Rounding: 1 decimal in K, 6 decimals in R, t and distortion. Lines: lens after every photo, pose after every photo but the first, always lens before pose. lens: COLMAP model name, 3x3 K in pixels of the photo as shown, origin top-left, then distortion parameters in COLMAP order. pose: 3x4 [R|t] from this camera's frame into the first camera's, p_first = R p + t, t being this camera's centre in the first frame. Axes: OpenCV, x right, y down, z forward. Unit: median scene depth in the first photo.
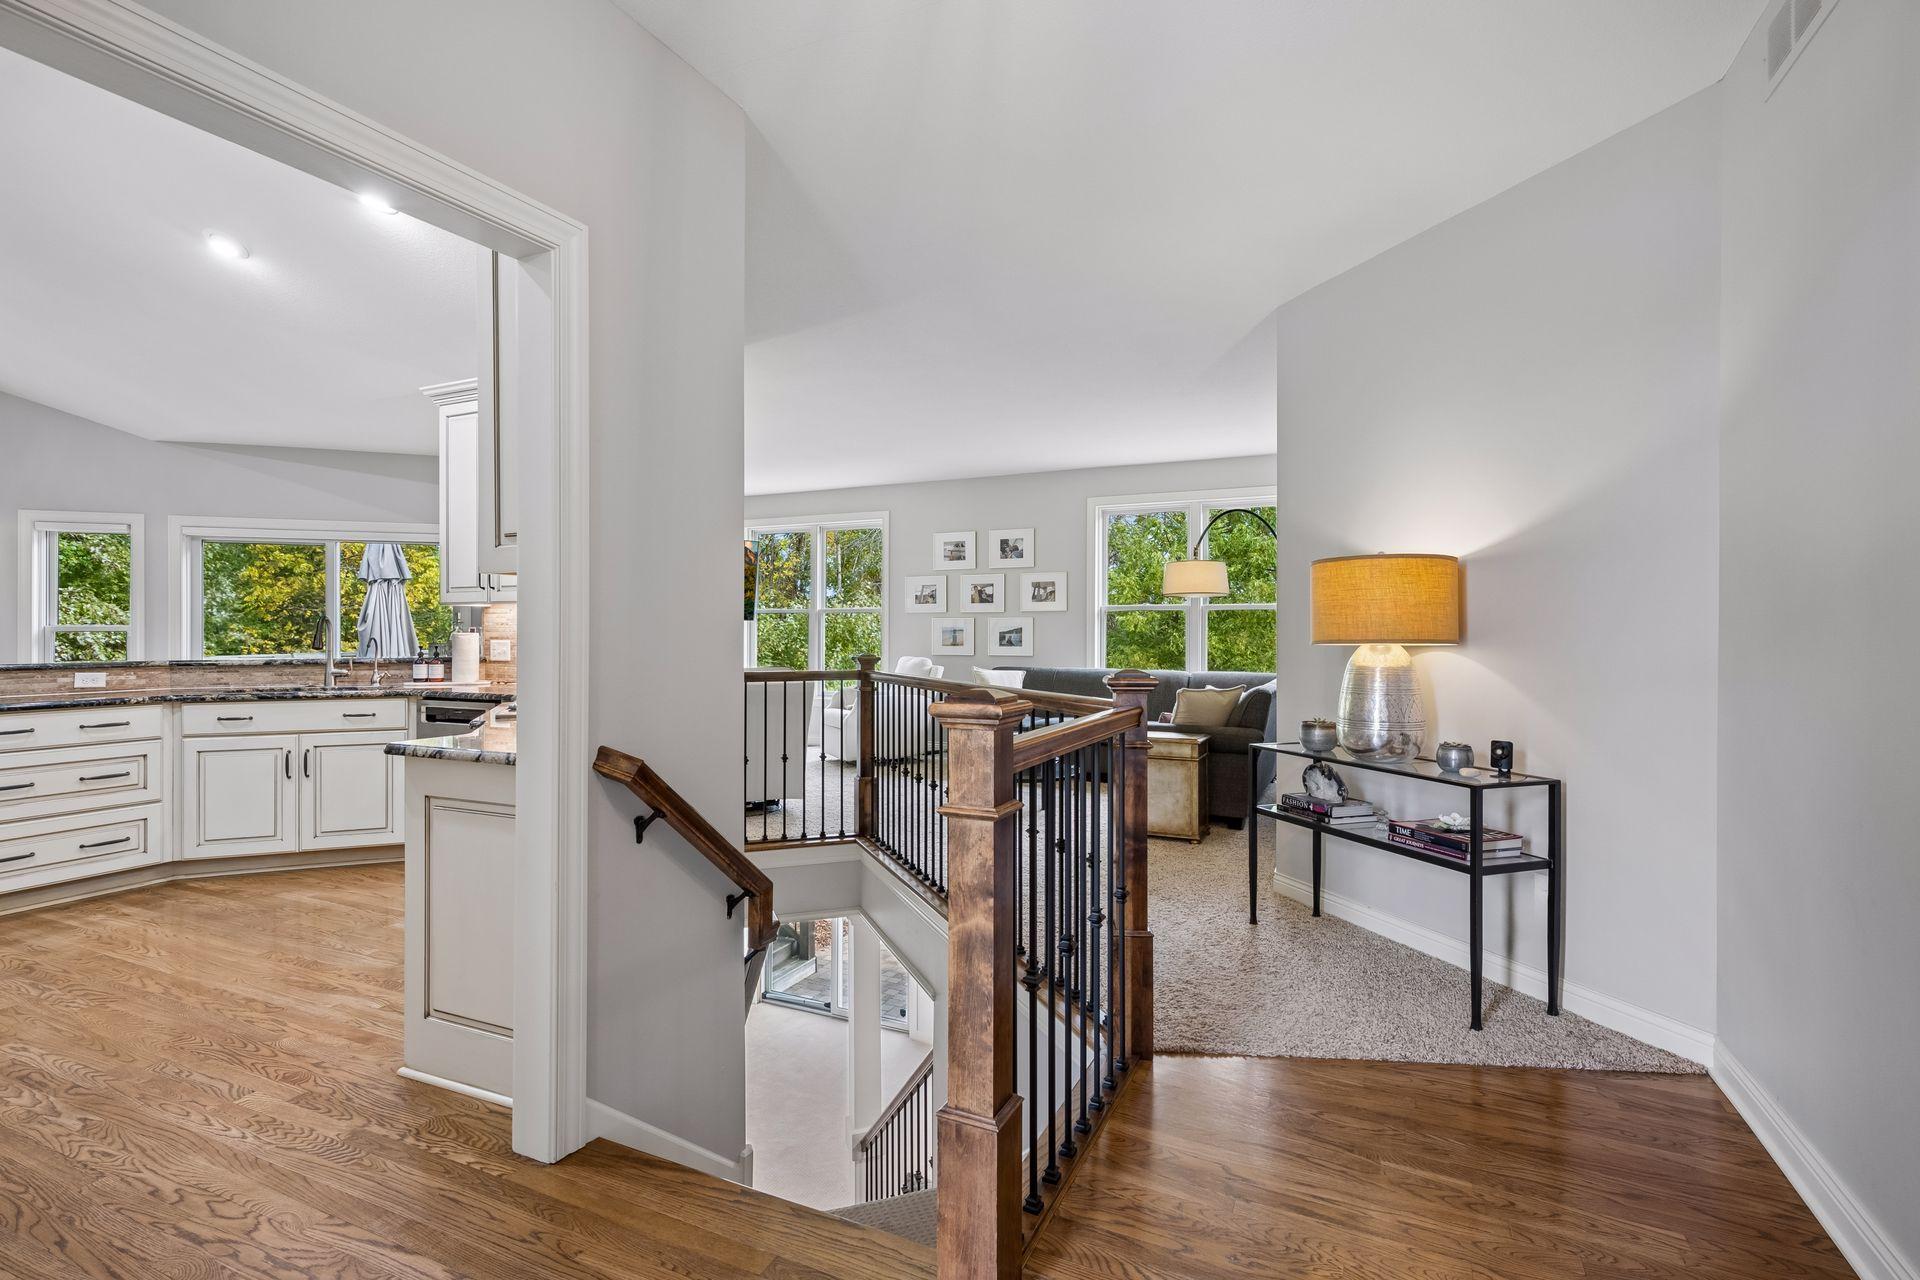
lens RADIAL K [[879.5, 0, 967.6], [0, 879.5, 634.1], [0, 0, 1]] dist [-0.001907, 0.002180]
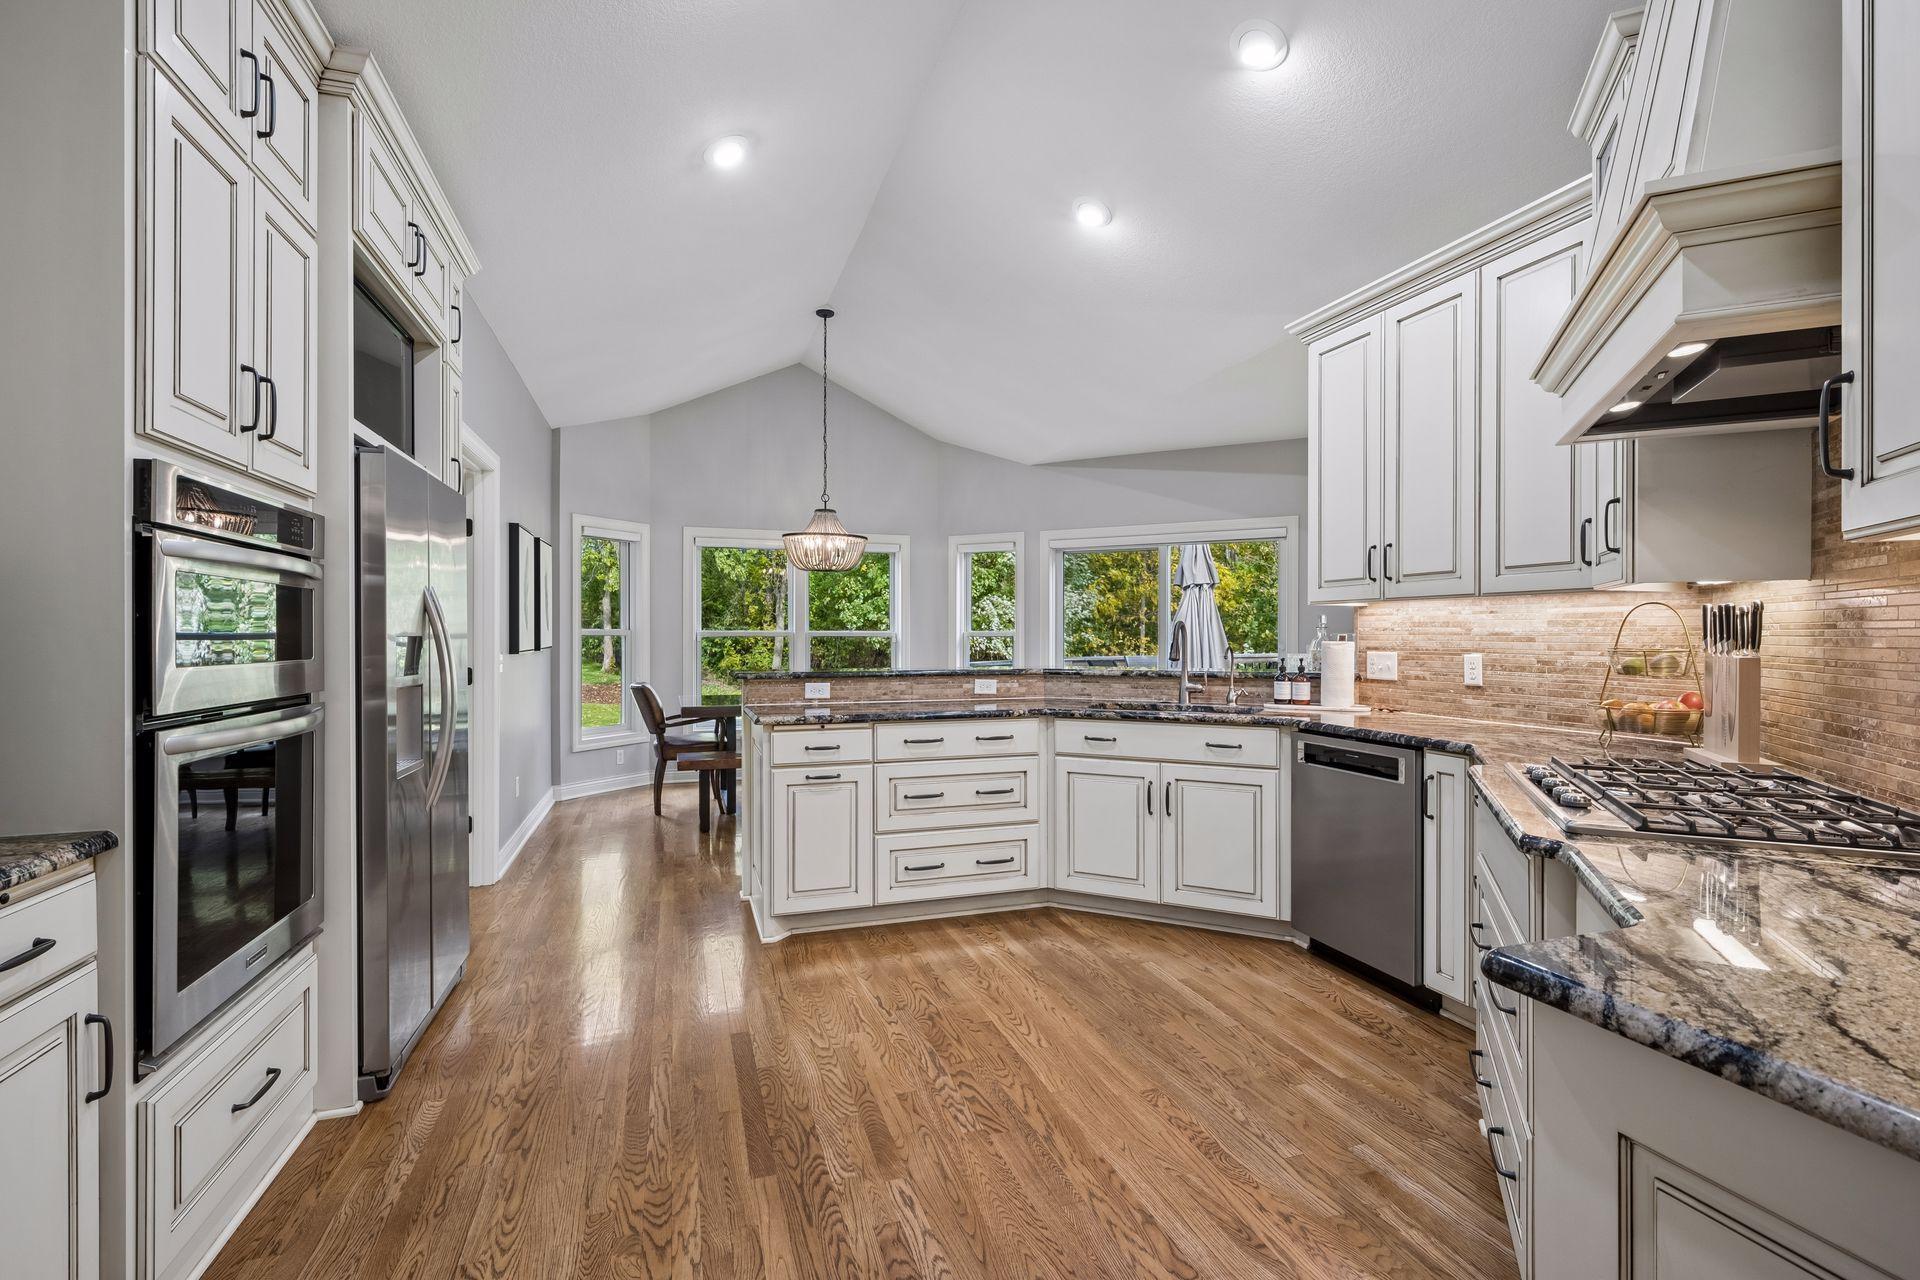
lens RADIAL K [[879.5, 0, 972.4], [0, 879.5, 631.0], [0, 0, 1]] dist [-0.001907, 0.002180]
pose [[0.689910, -0.003407, -0.723887, -0.243880], [-0.002958, 0.999967, -0.007525, -0.003593], [0.723889, 0.007333, 0.689878, 0.257345]]
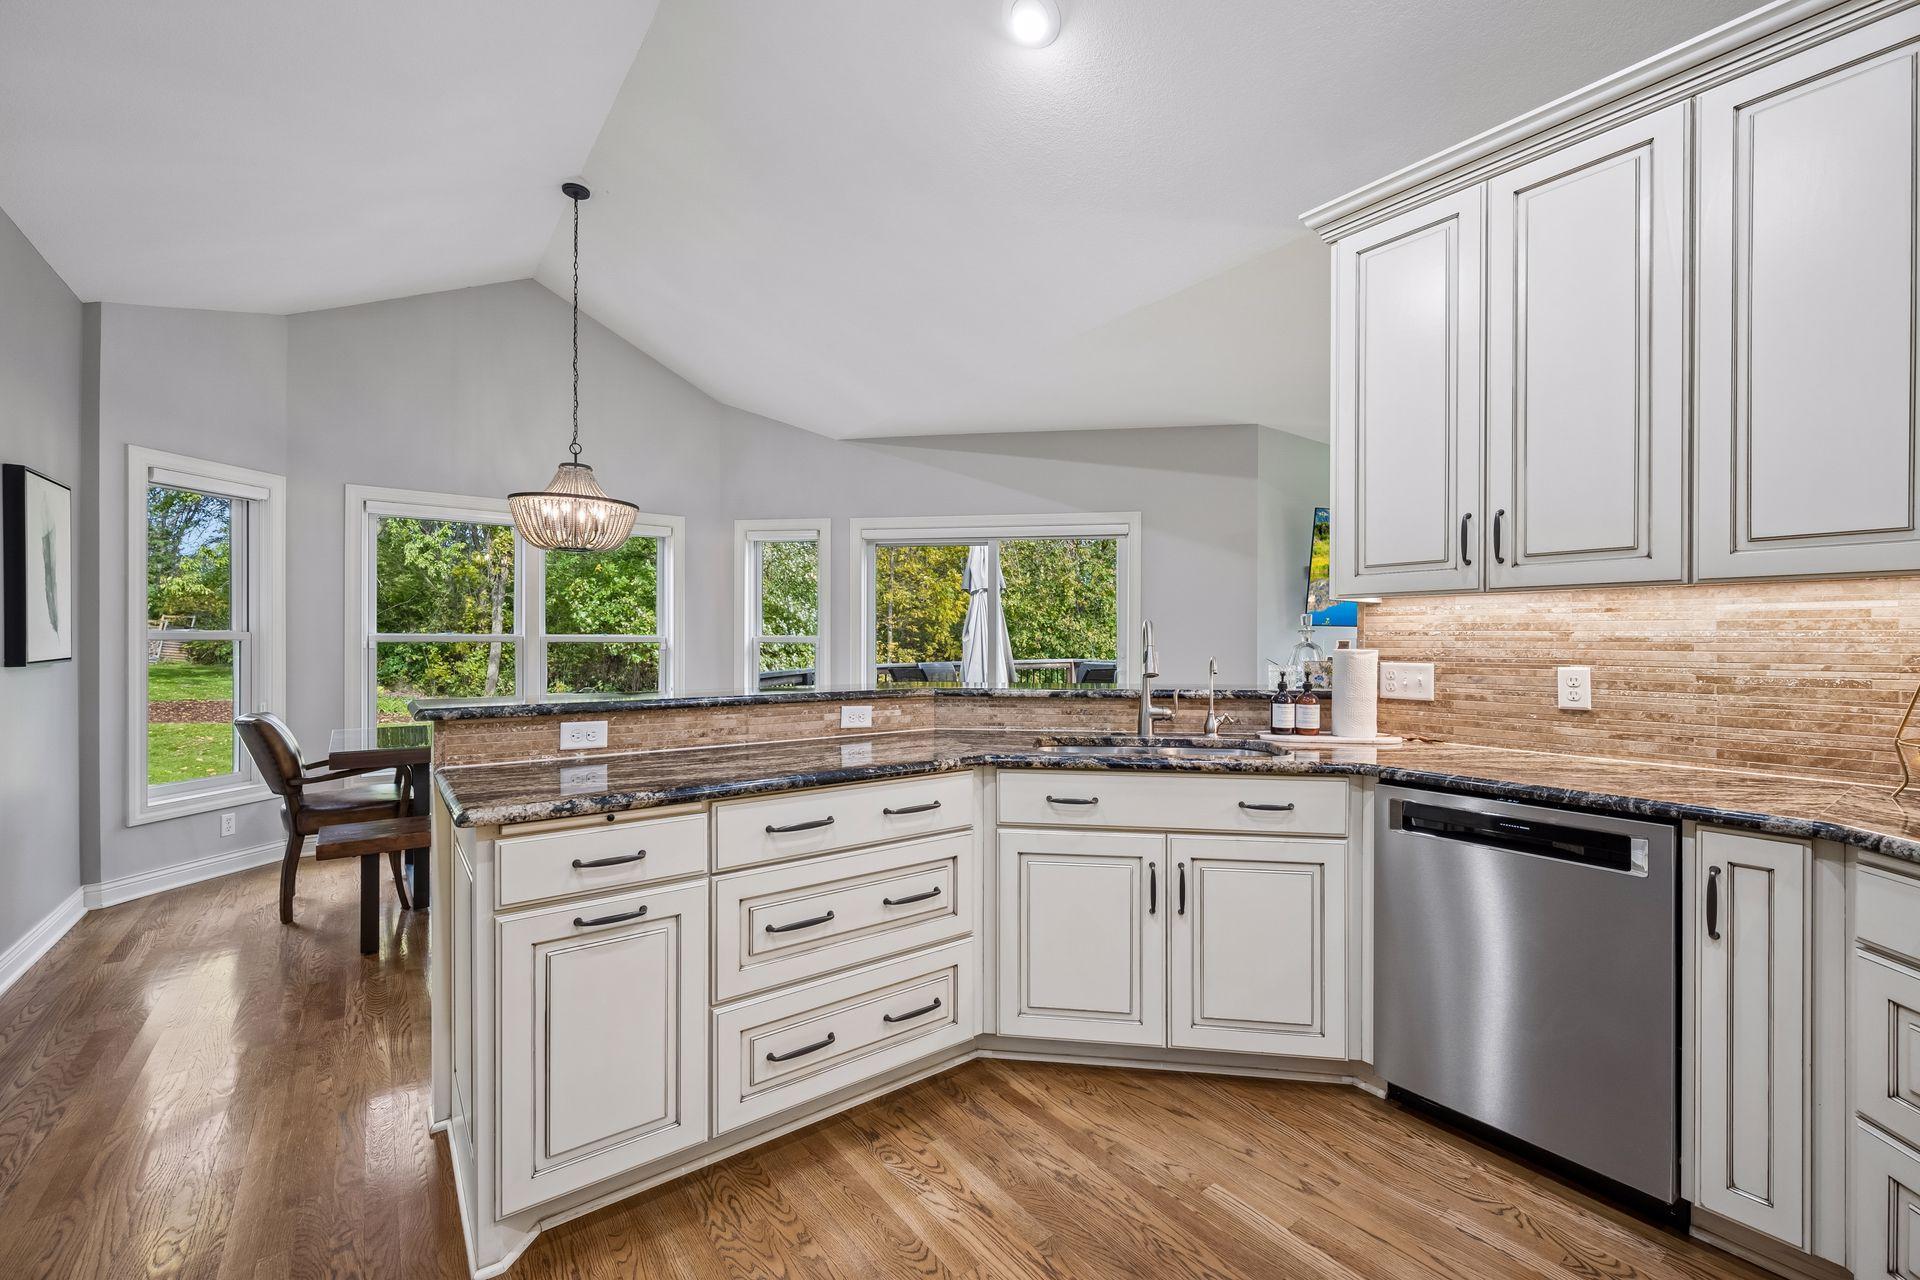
lens RADIAL K [[794.1, 0, 969.8], [0, 794.1, 639.8], [0, 0, 1]] dist [0.002979, -0.001024]
pose [[0.883389, 0.000917, -0.468640, -0.555711], [-0.003462, 0.999984, -0.004568, -0.004069], [0.468628, 0.005658, 0.883377, 0.438842]]
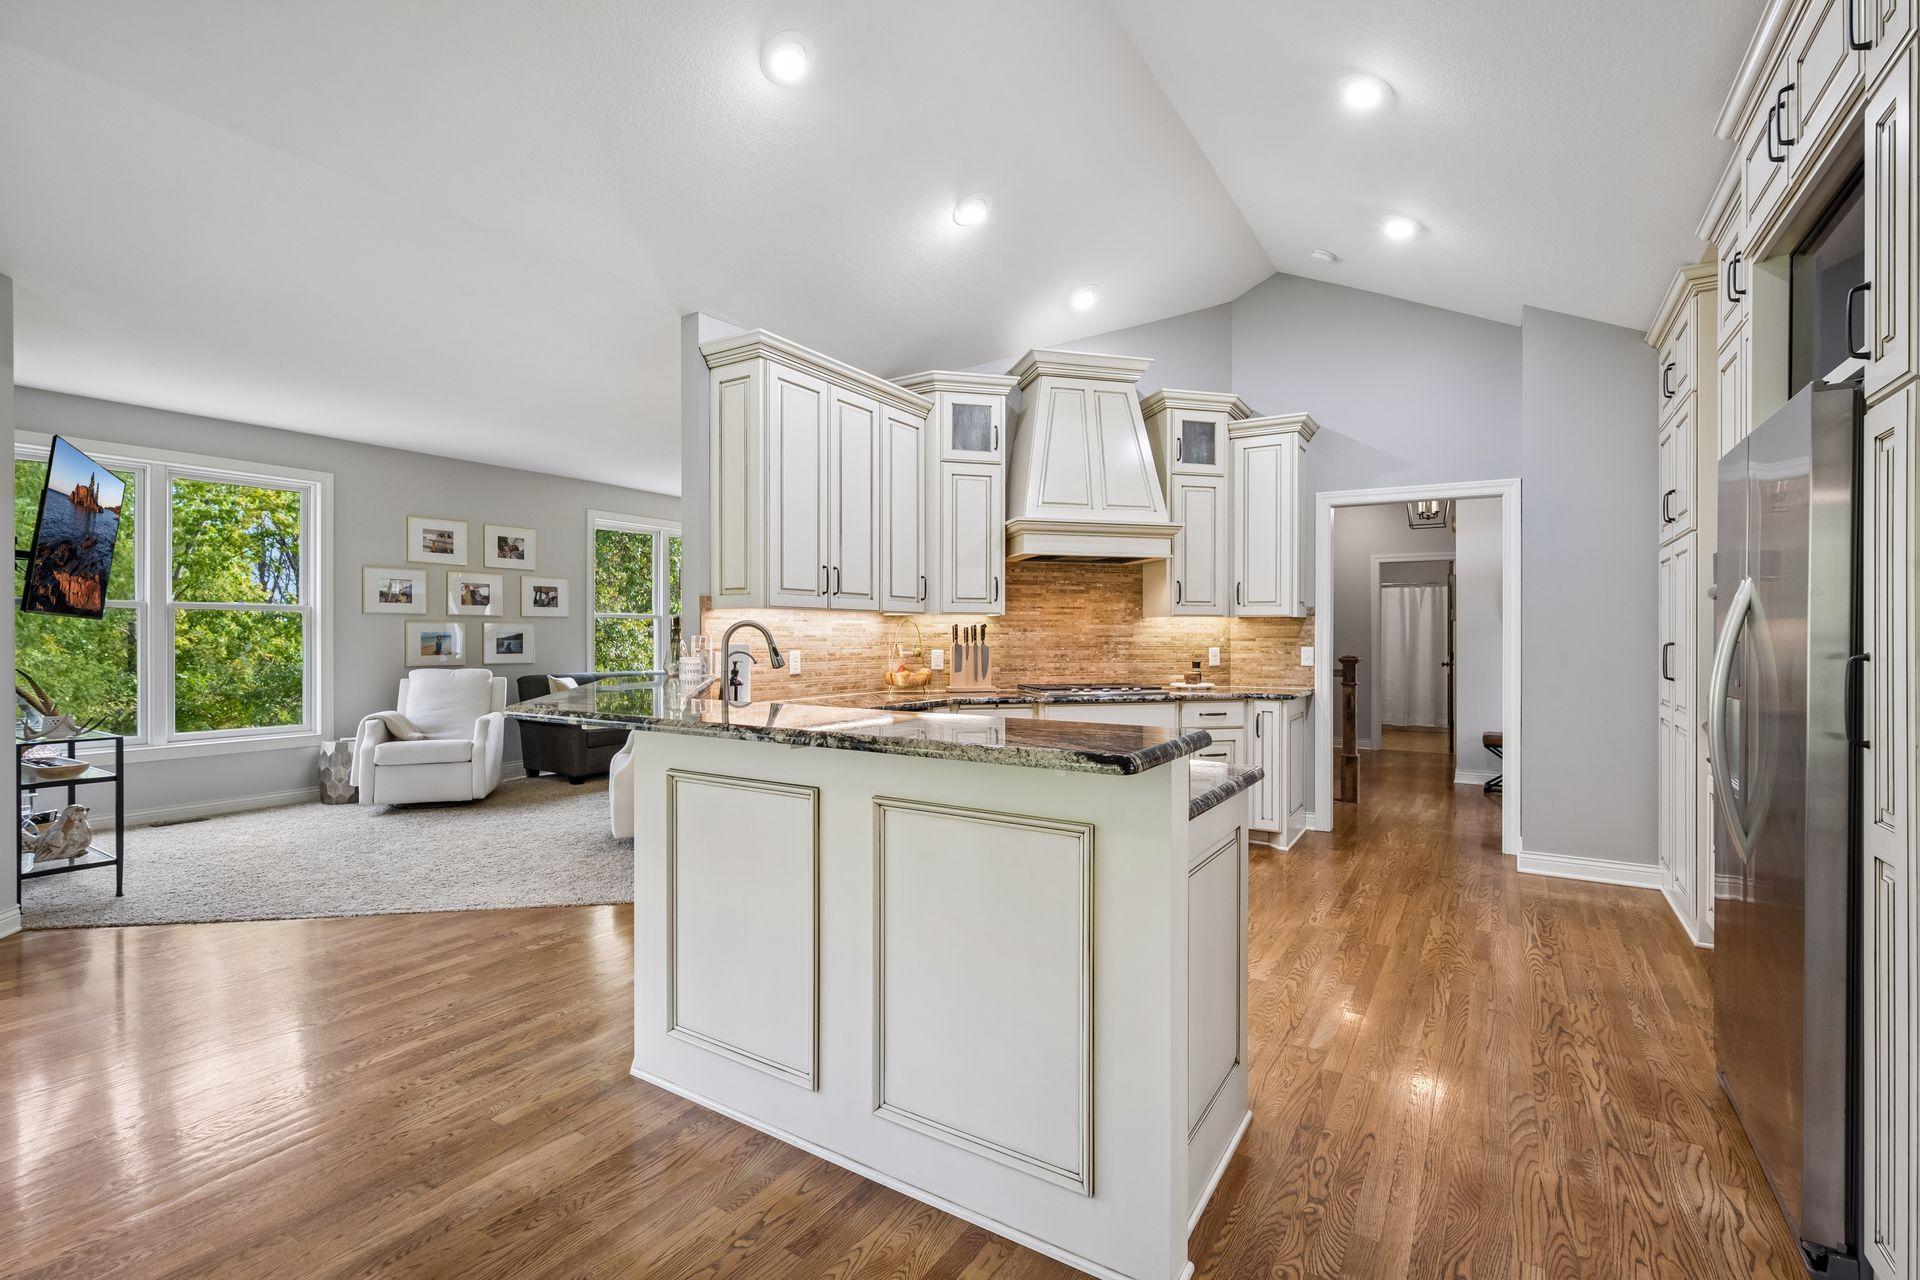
lens RADIAL K [[879.5, 0, 944.5], [0, 879.5, 634.6], [0, 0, 1]] dist [-0.001907, 0.002180]
pose [[0.139338, 0.000257, 0.990245, -1.343688], [0.002496, 0.999997, -0.000611, -0.008130], [-0.990242, 0.002557, 0.139337, 0.714445]]
